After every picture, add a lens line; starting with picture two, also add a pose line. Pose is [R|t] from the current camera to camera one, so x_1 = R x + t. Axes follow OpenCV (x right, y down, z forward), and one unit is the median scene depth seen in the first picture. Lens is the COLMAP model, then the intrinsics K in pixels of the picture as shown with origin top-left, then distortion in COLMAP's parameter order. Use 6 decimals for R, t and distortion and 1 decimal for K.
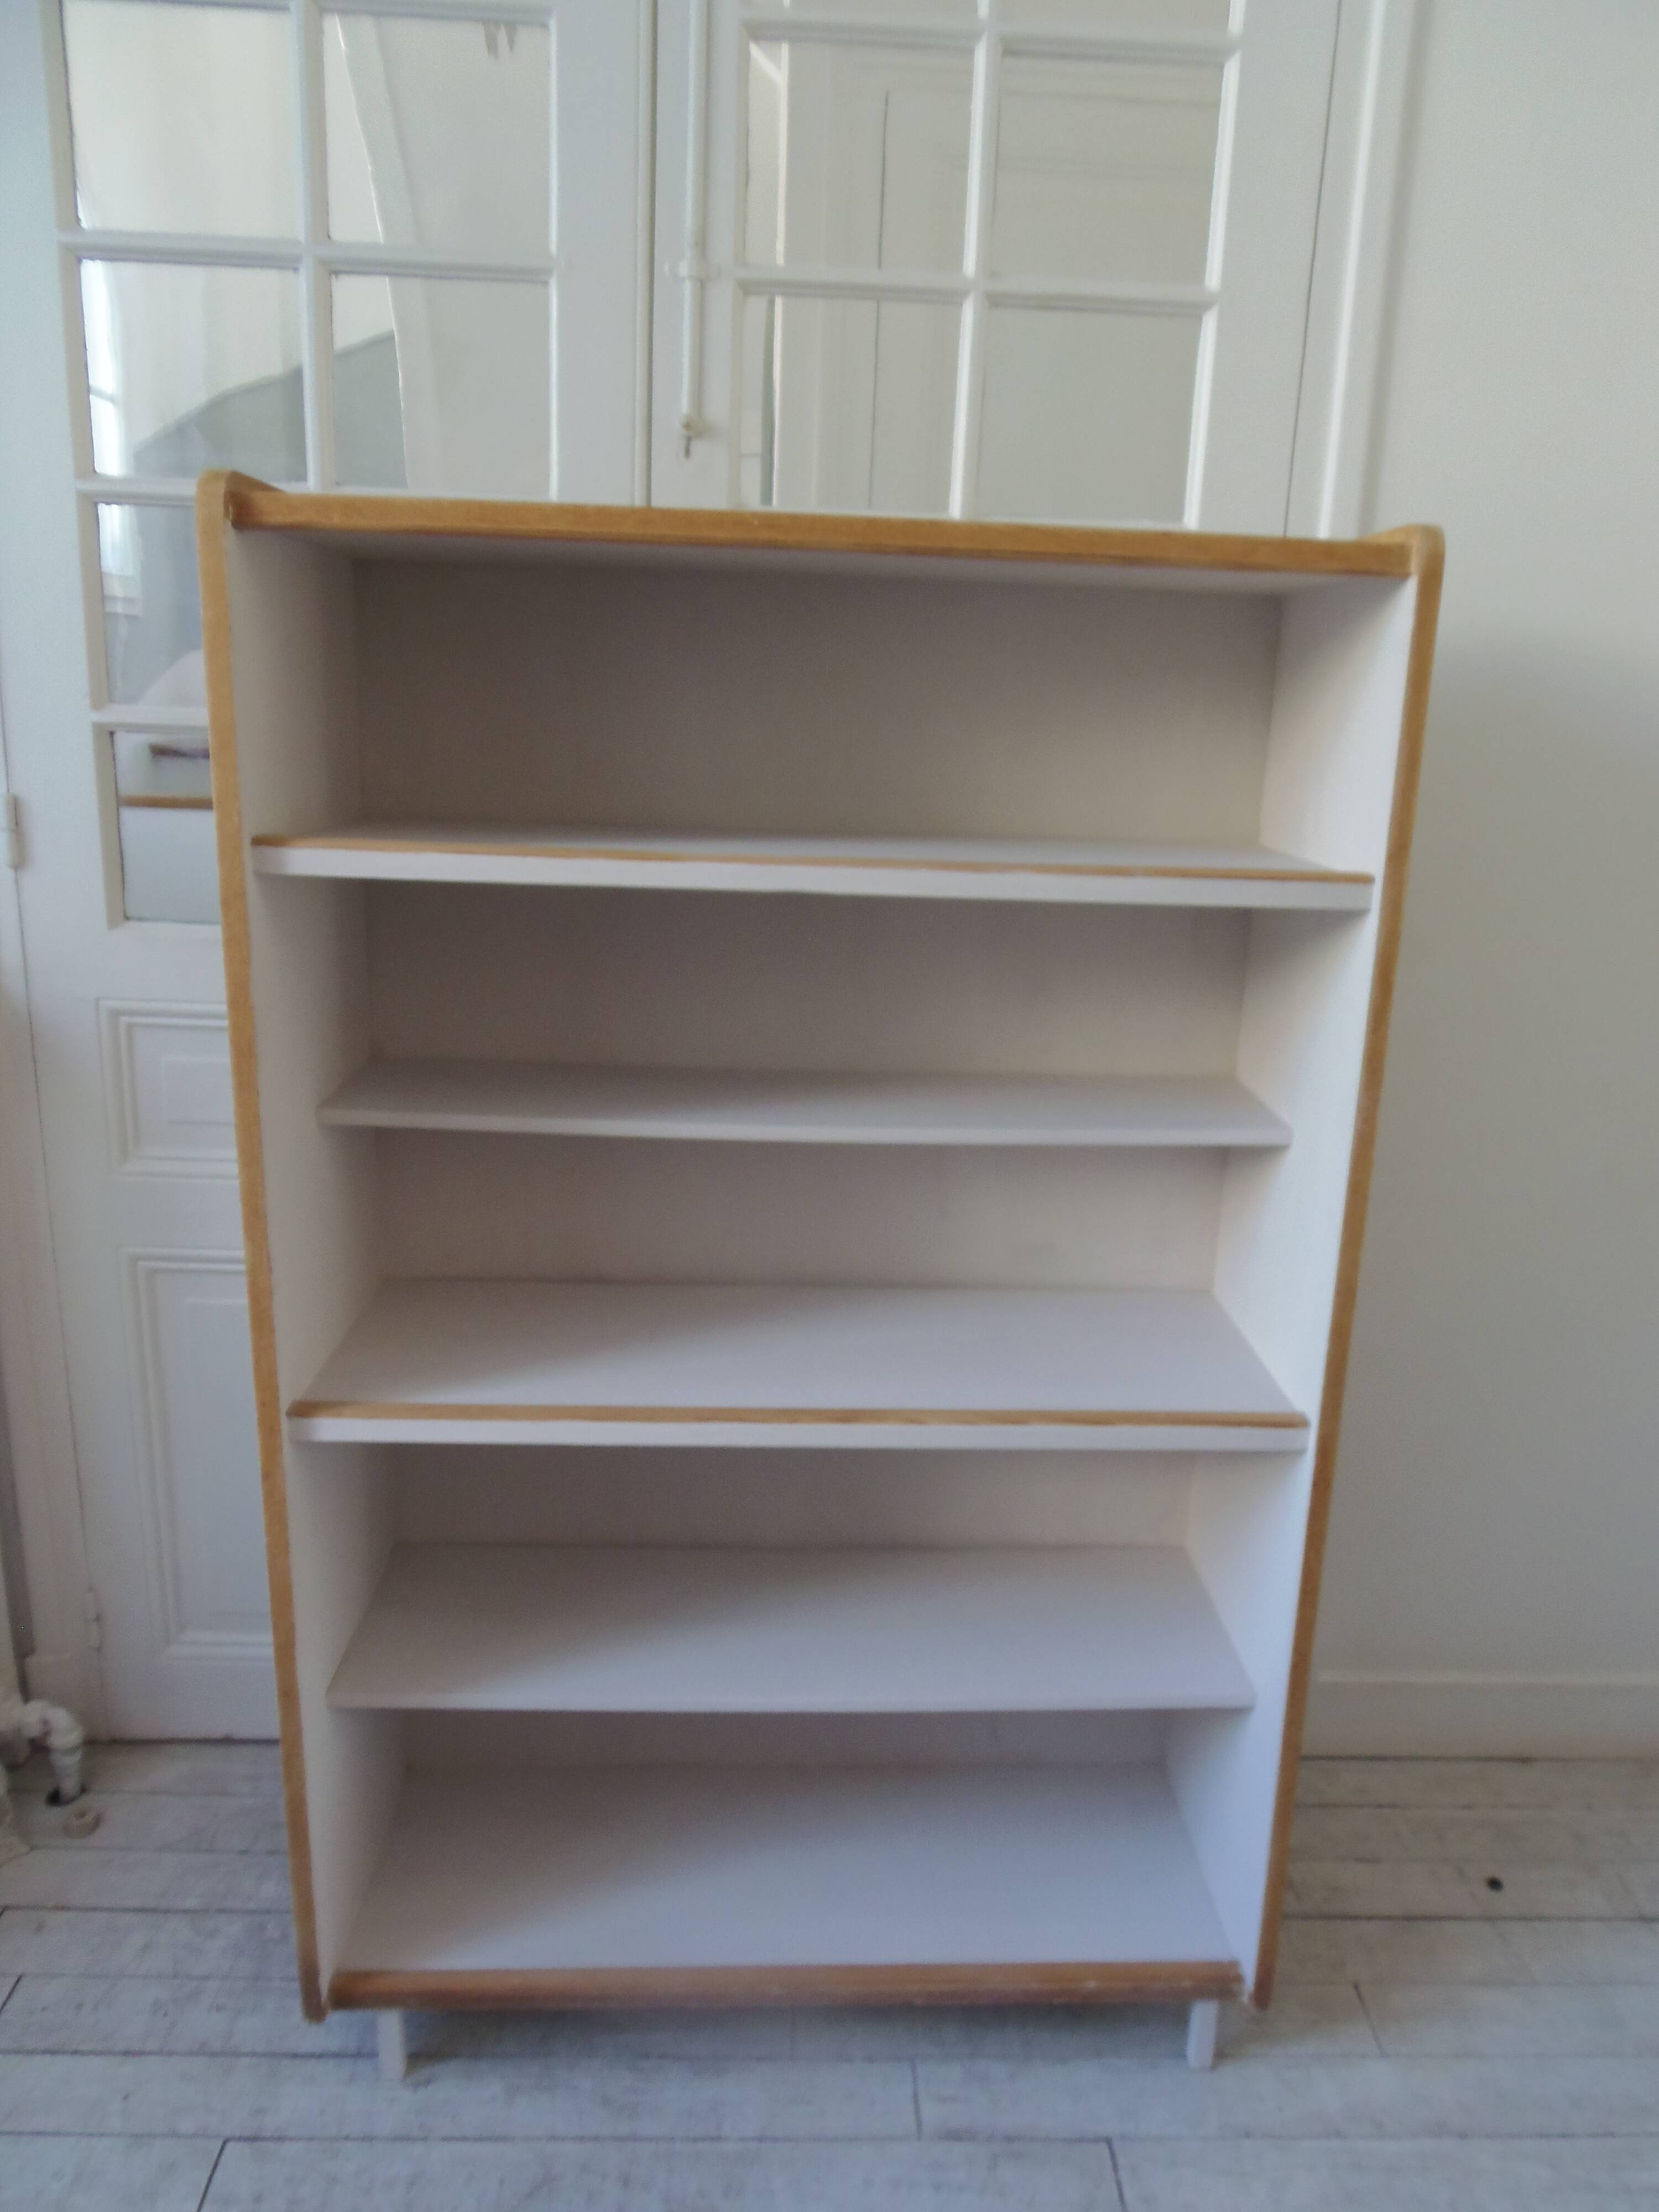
lens RADIAL K [[1592.4, 0, 822.6], [0, 1592.4, 1106.7], [0, 0, 1]] dist [-0.012476, -0.005180]
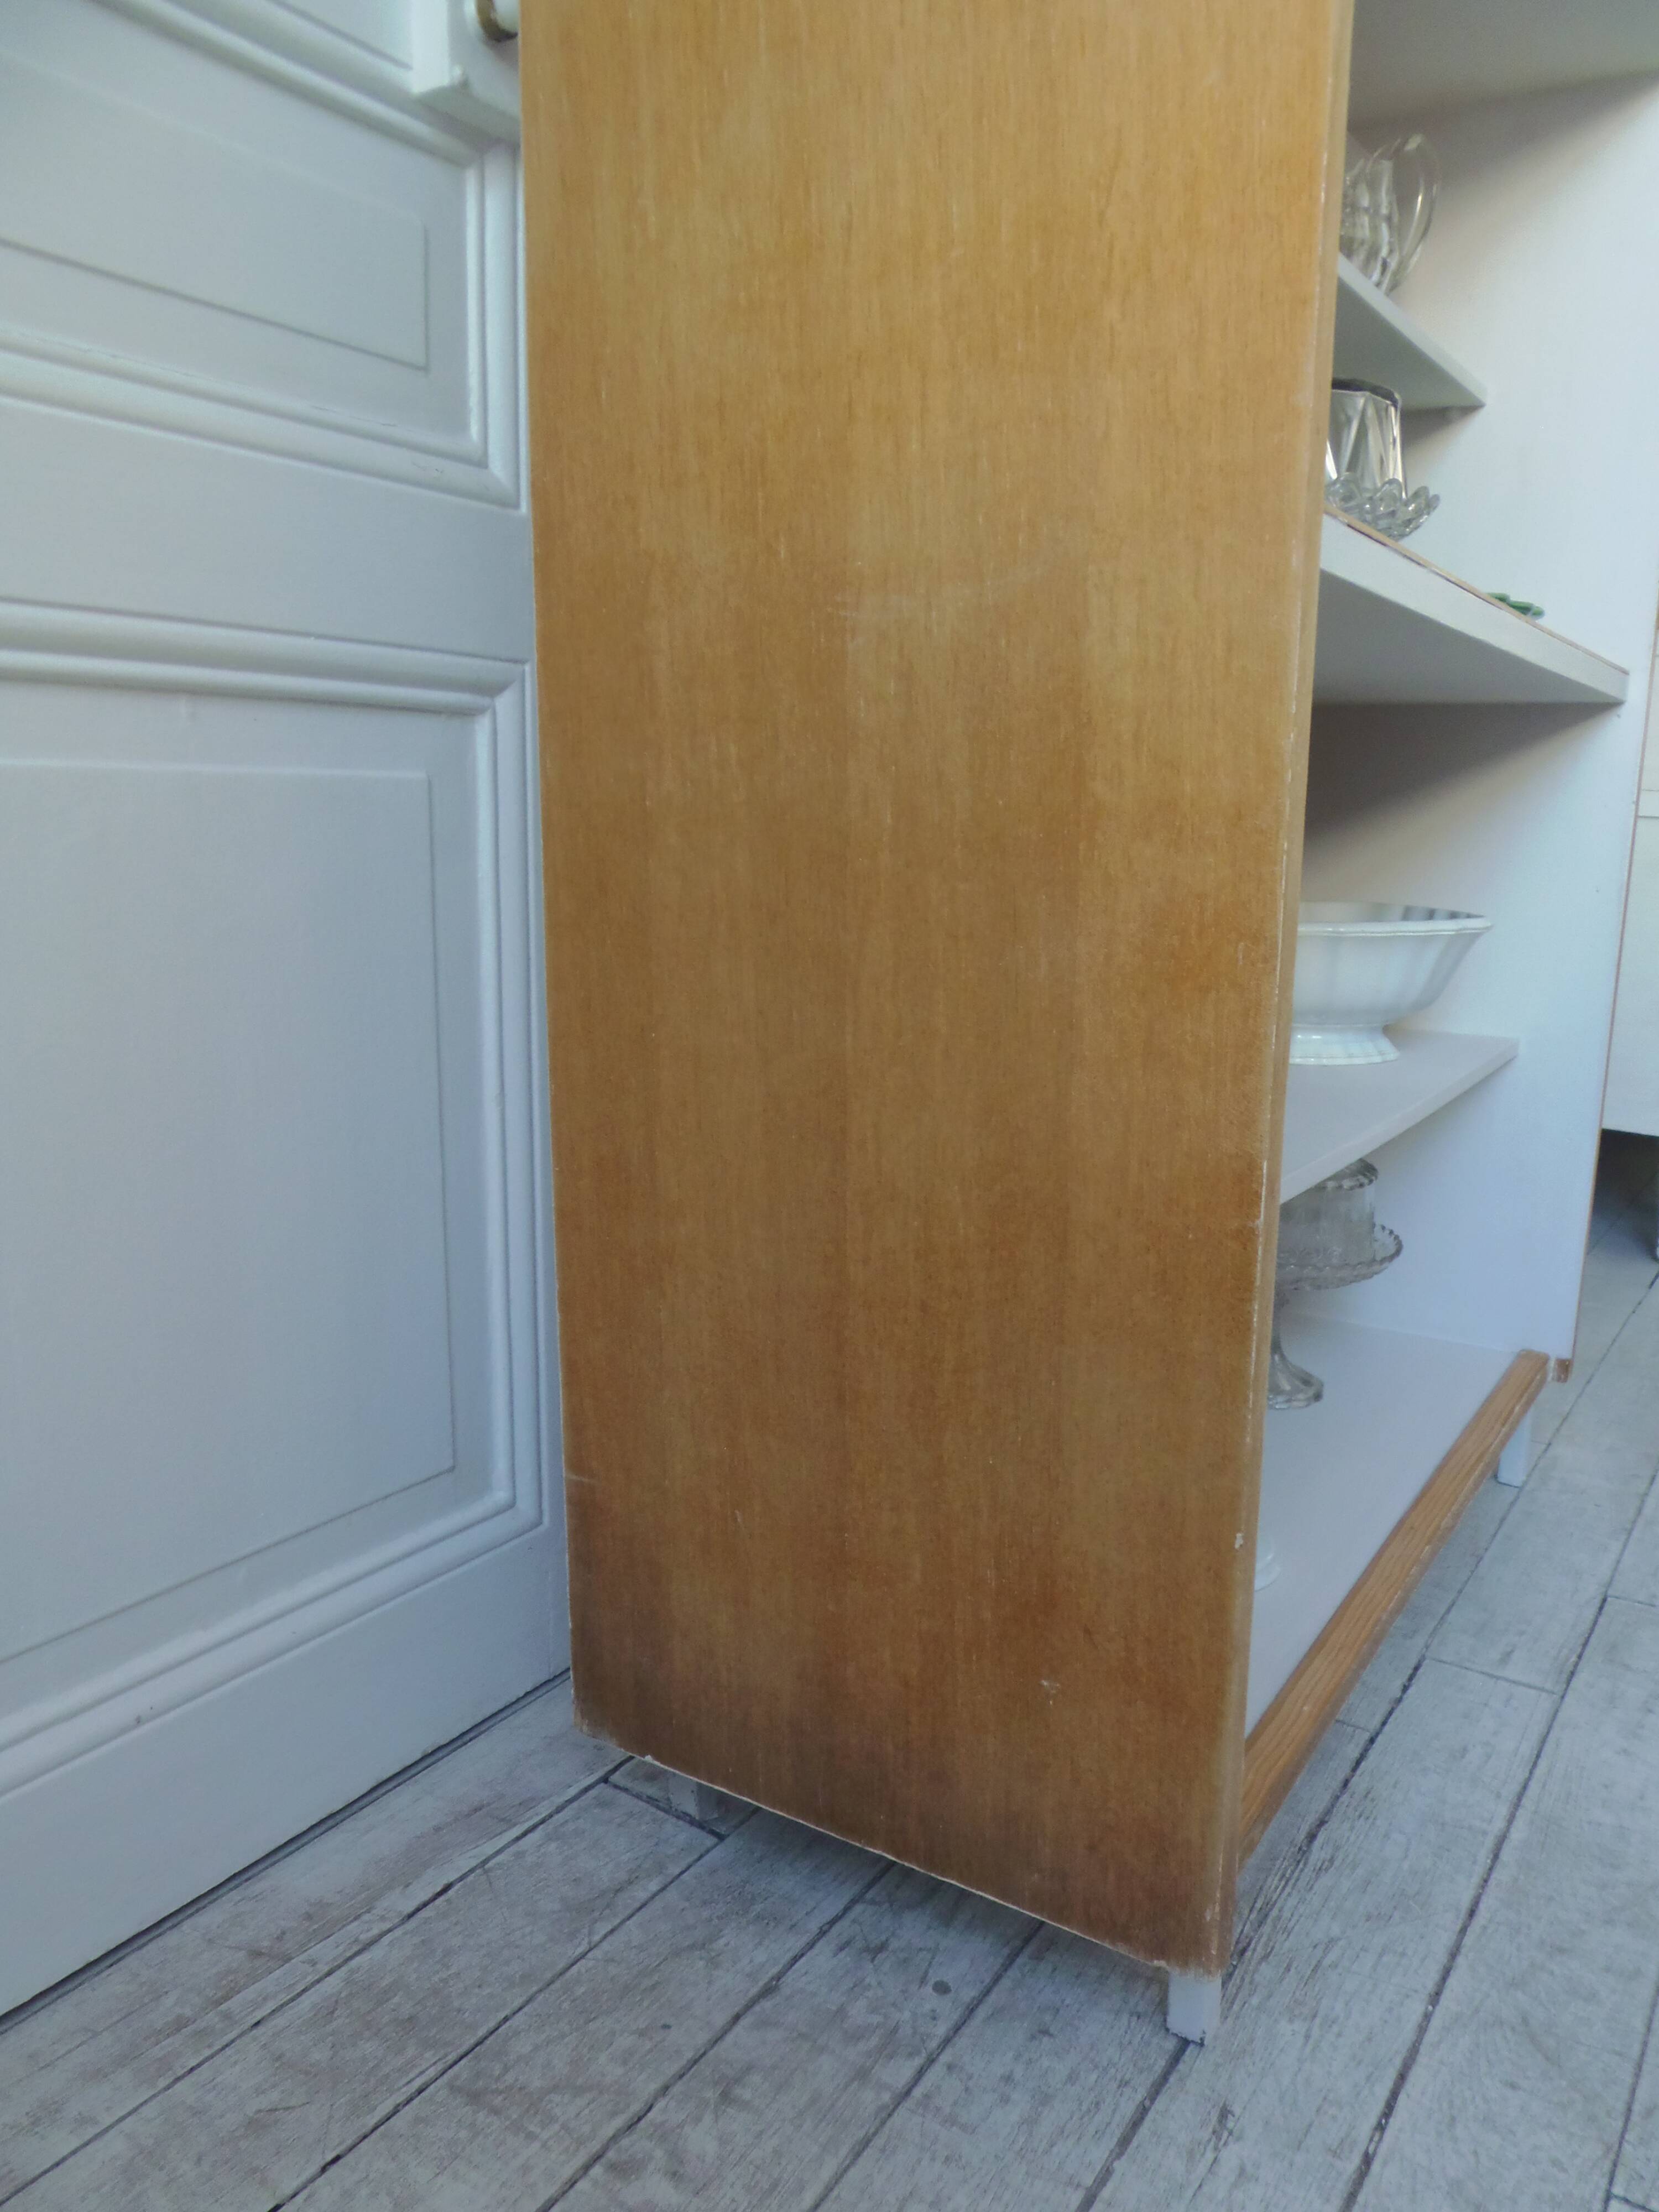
lens RADIAL K [[1592.4, 0, 854.1], [0, 1592.4, 1161.0], [0, 0, 1]] dist [-0.012476, -0.005180]
pose [[0.568748, -0.189701, 0.800337, -0.625138], [0.216653, 0.973229, 0.076720, 0.266215], [-0.793465, 0.129762, 0.594621, 0.743253]]
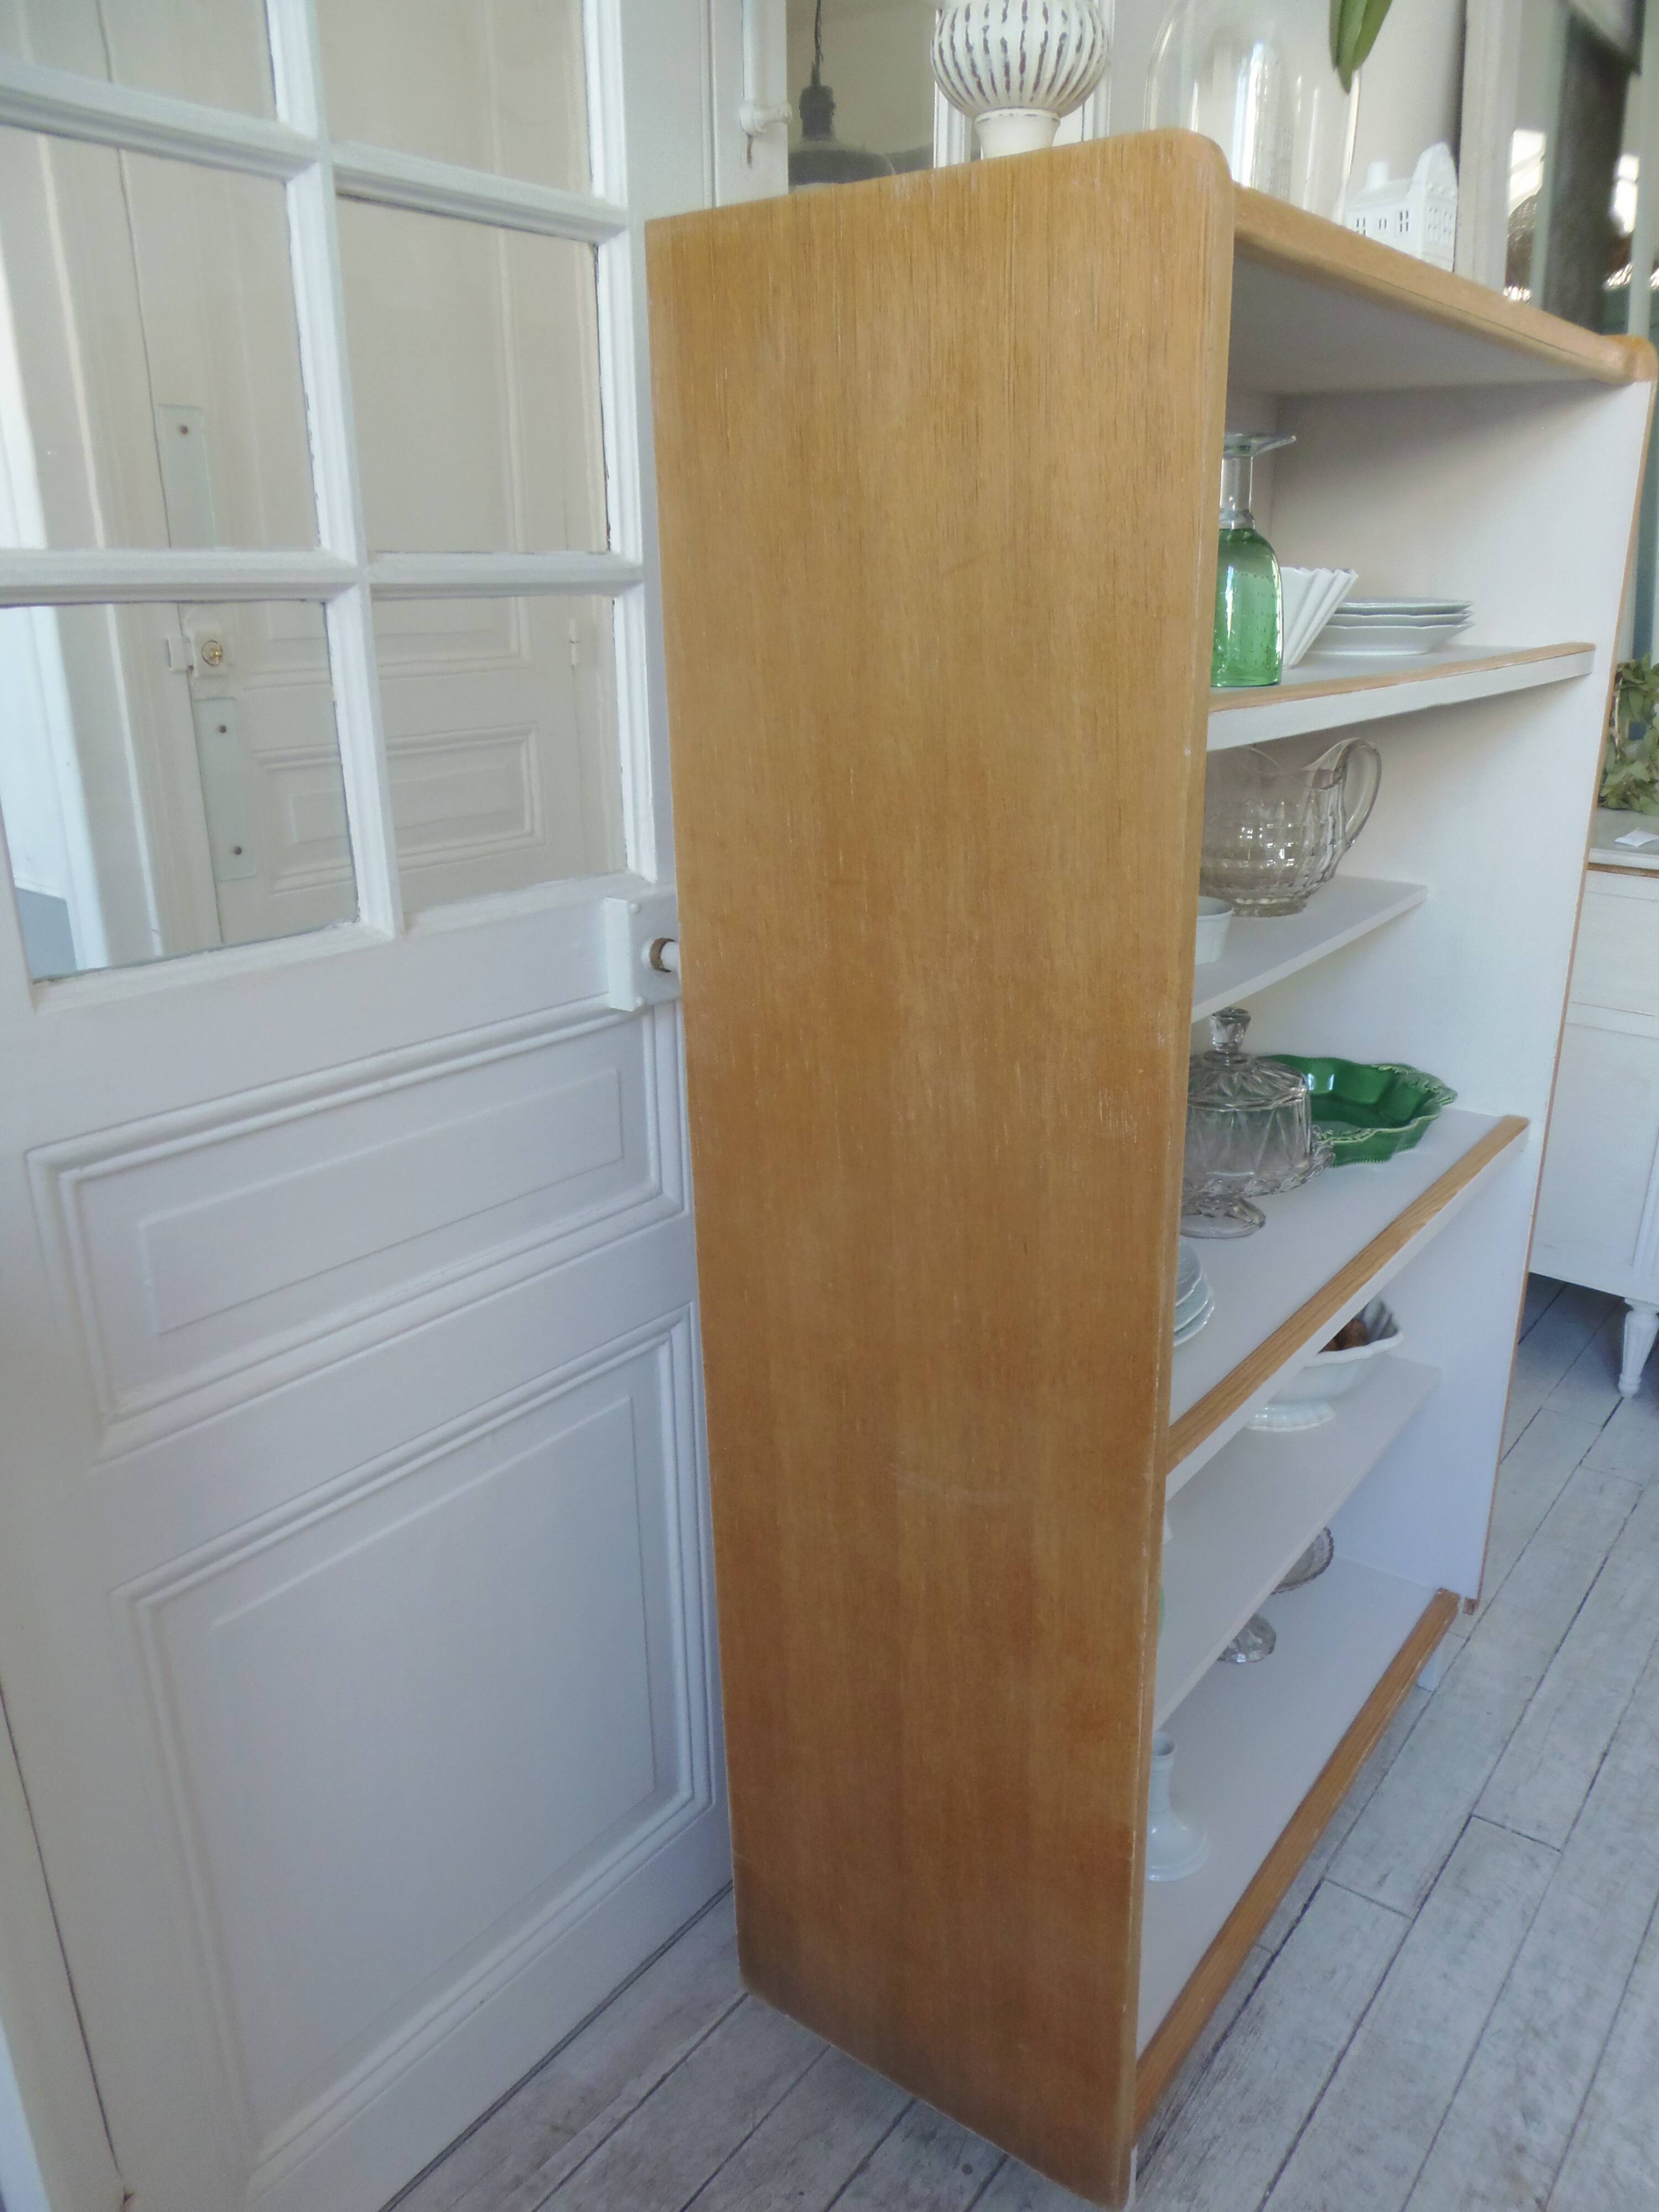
lens RADIAL K [[1592.4, 0, 854.4], [0, 1592.4, 1124.4], [0, 0, 1]] dist [-0.012476, -0.005180]
pose [[0.621051, -0.288745, 0.728644, -0.737394], [0.233805, 0.955590, 0.179397, -0.115569], [-0.748085, 0.058946, 0.660980, 0.521030]]
